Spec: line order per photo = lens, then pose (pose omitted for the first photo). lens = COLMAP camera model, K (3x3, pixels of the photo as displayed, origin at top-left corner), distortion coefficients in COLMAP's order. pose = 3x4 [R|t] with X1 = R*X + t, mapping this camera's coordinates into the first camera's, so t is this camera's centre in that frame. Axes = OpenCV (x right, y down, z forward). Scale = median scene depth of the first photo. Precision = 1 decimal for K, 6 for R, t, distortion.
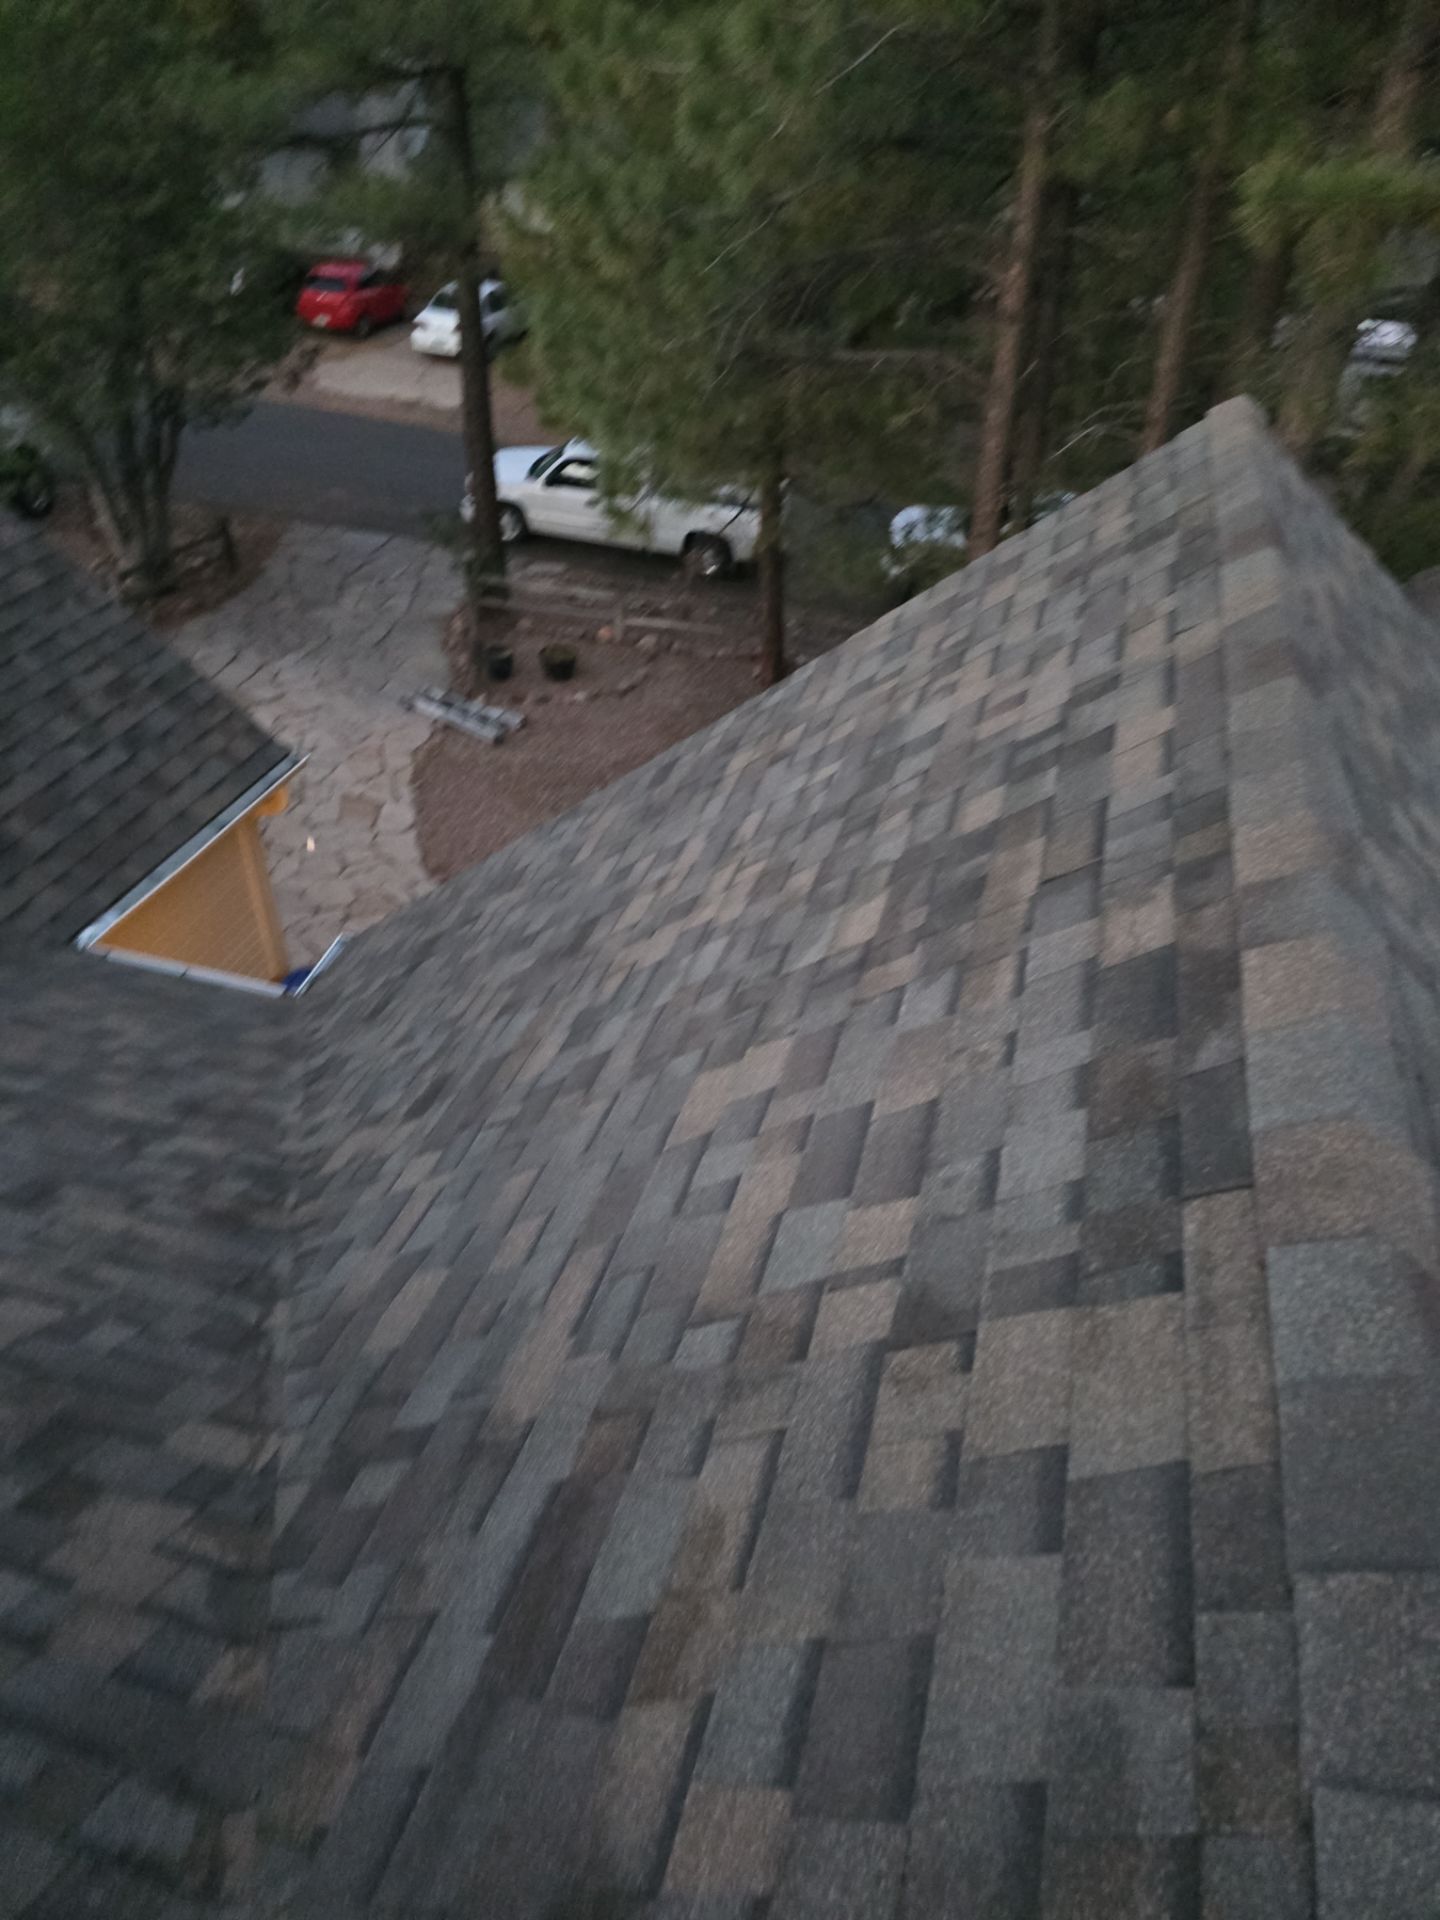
lens RADIAL K [[1258.4, 0, 729.7], [0, 1258.4, 959.7], [0, 0, 1]] dist [0.057442, -0.056482]
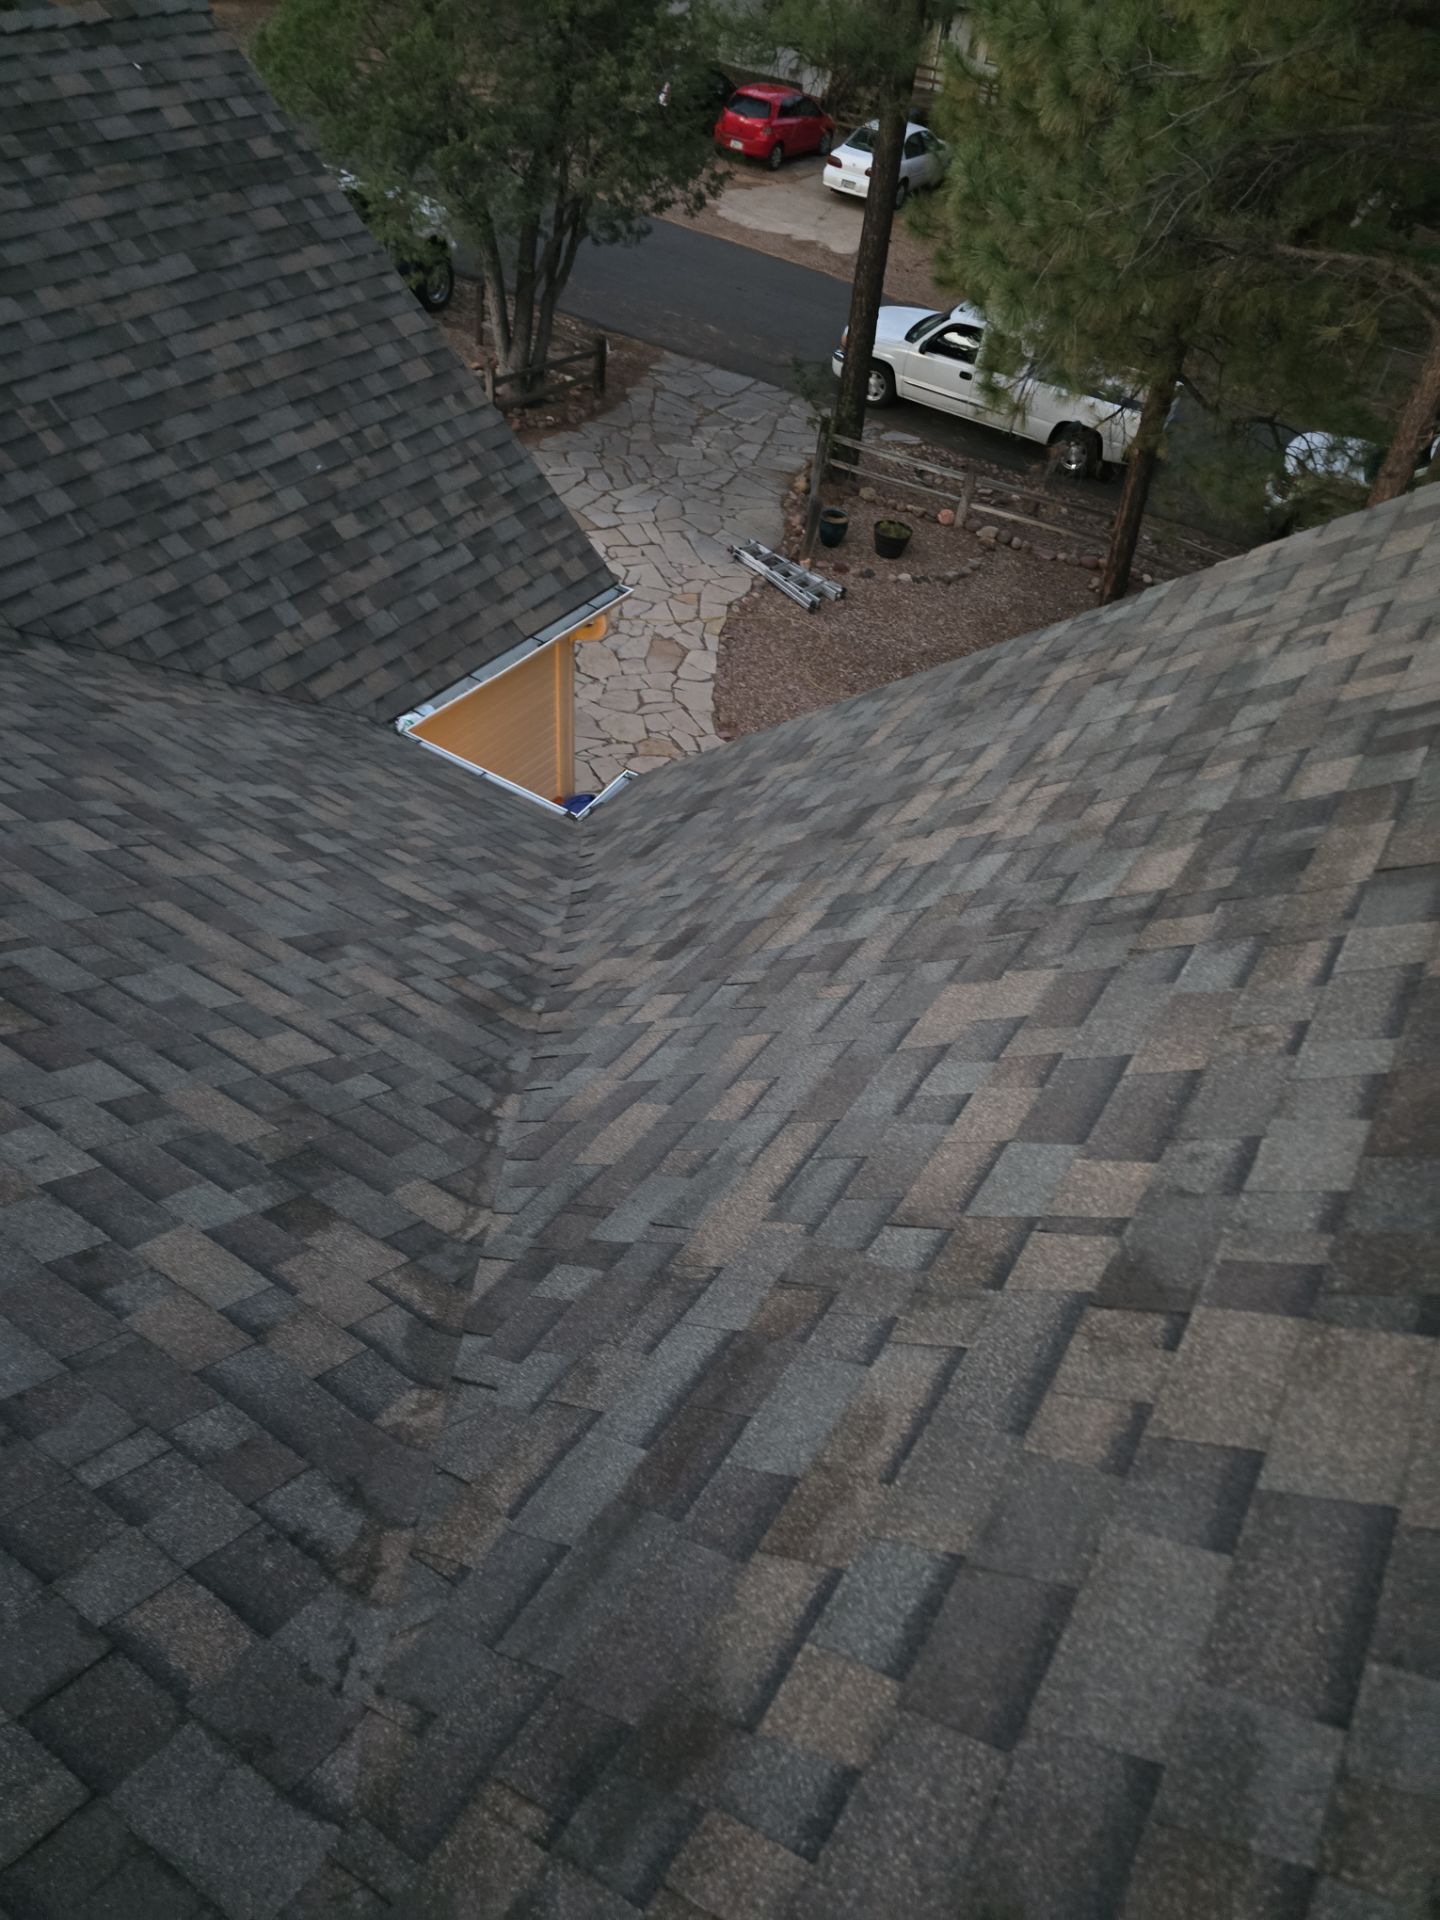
lens RADIAL K [[1258.4, 0, 729.7], [0, 1258.4, 959.7], [0, 0, 1]] dist [0.057442, -0.056482]
pose [[0.955333, 0.234334, -0.180074, -0.012859], [-0.217497, 0.970019, 0.108436, 0.002640], [0.200086, -0.064427, 0.977658, 0.003973]]
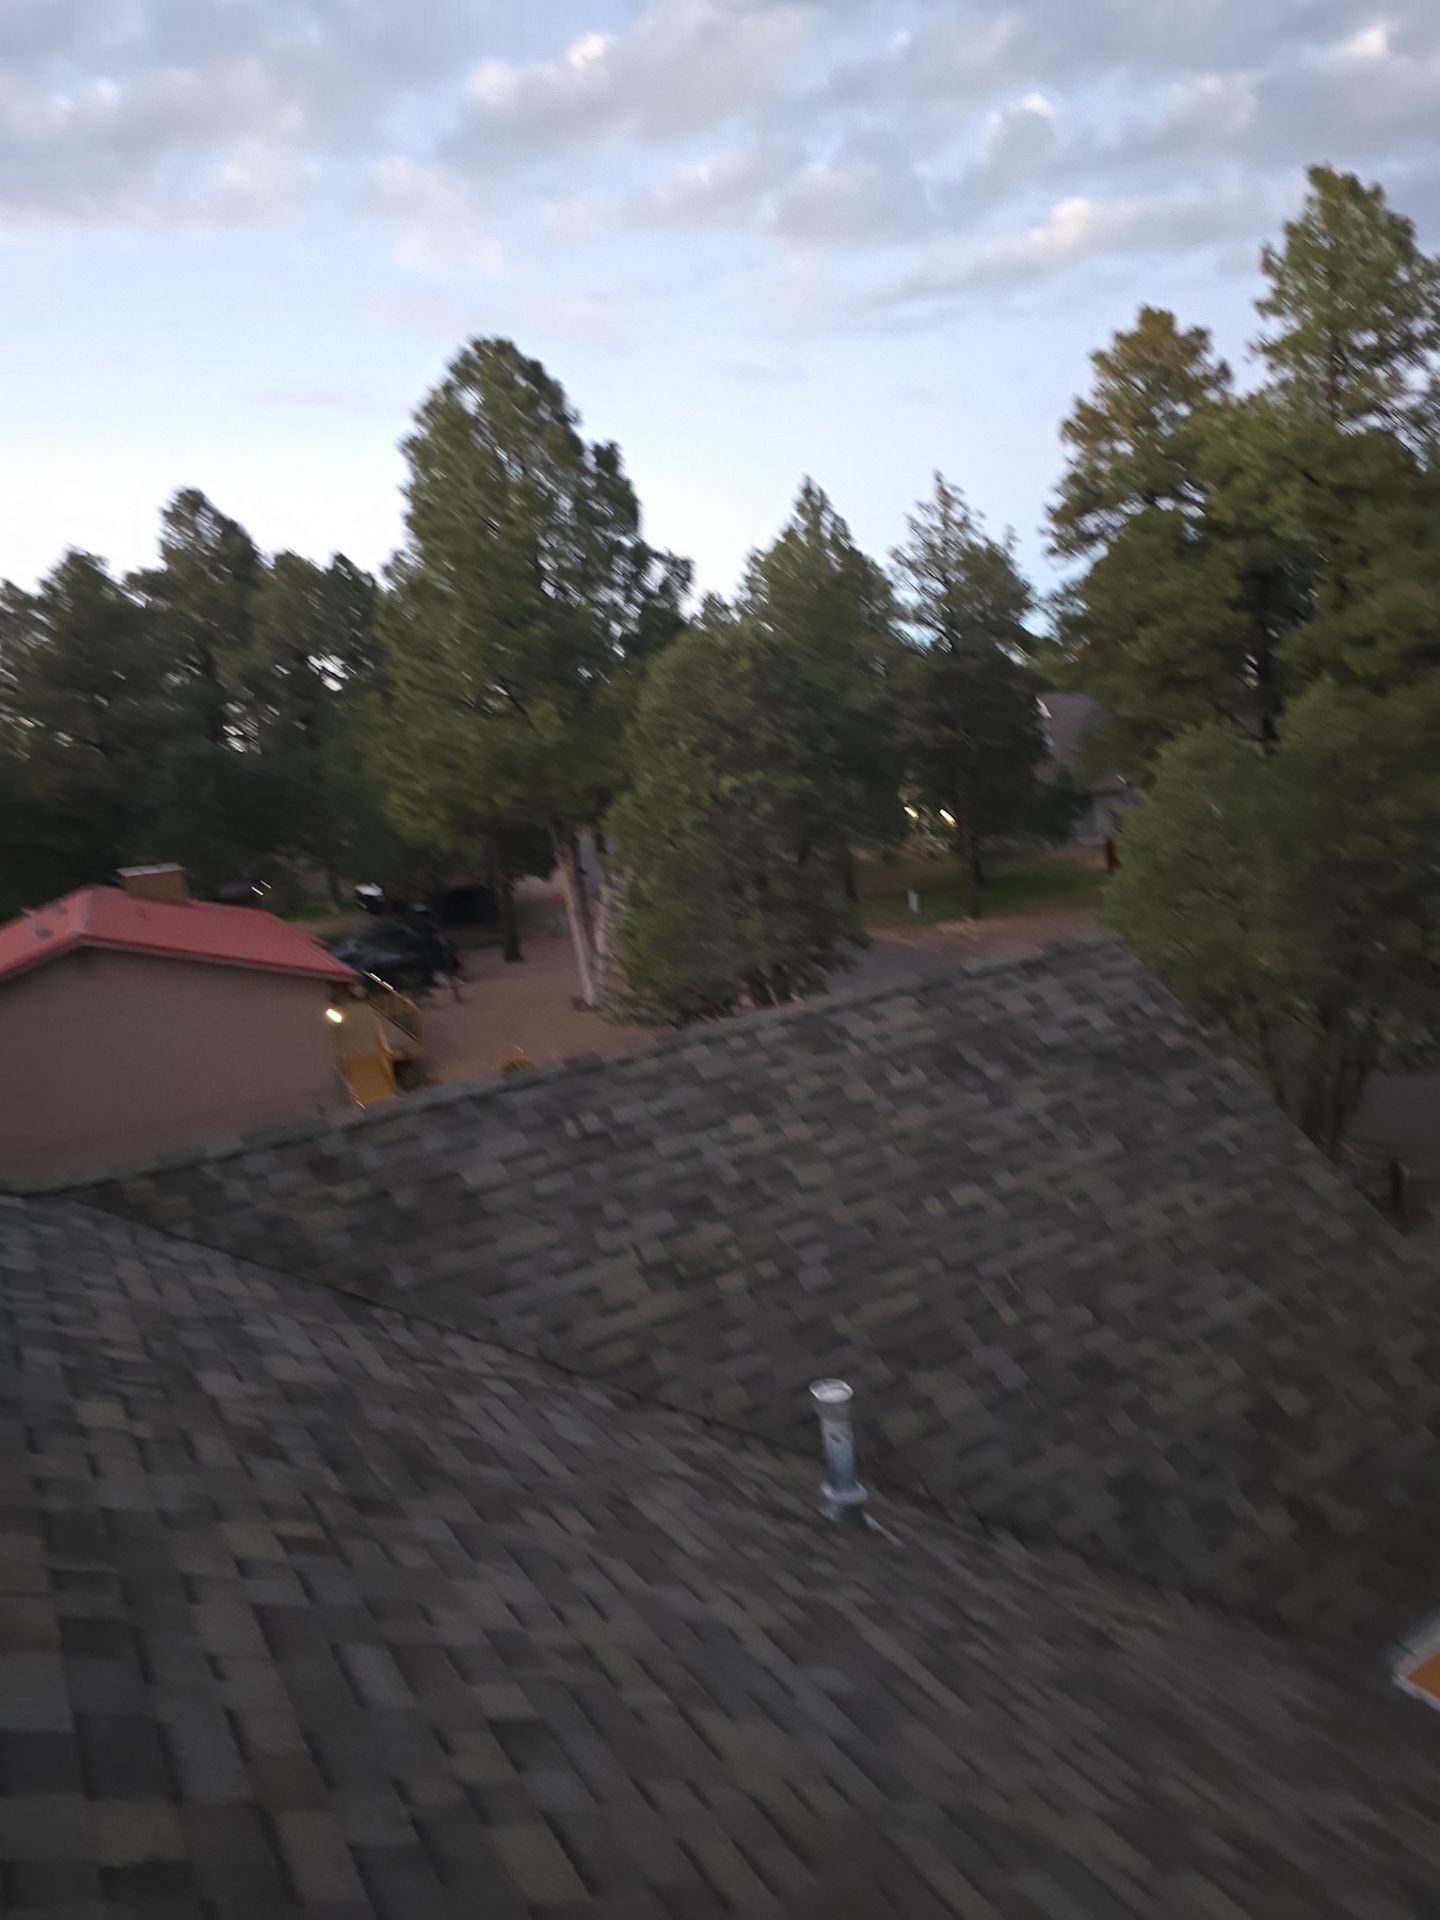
lens RADIAL K [[1258.4, 0, 729.7], [0, 1258.4, 959.7], [0, 0, 1]] dist [0.057442, -0.056482]
pose [[0.716752, -0.009321, -0.697266, -0.513491], [-0.307786, 0.893012, -0.328326, -0.044687], [0.625727, 0.449937, 0.637199, -0.025194]]
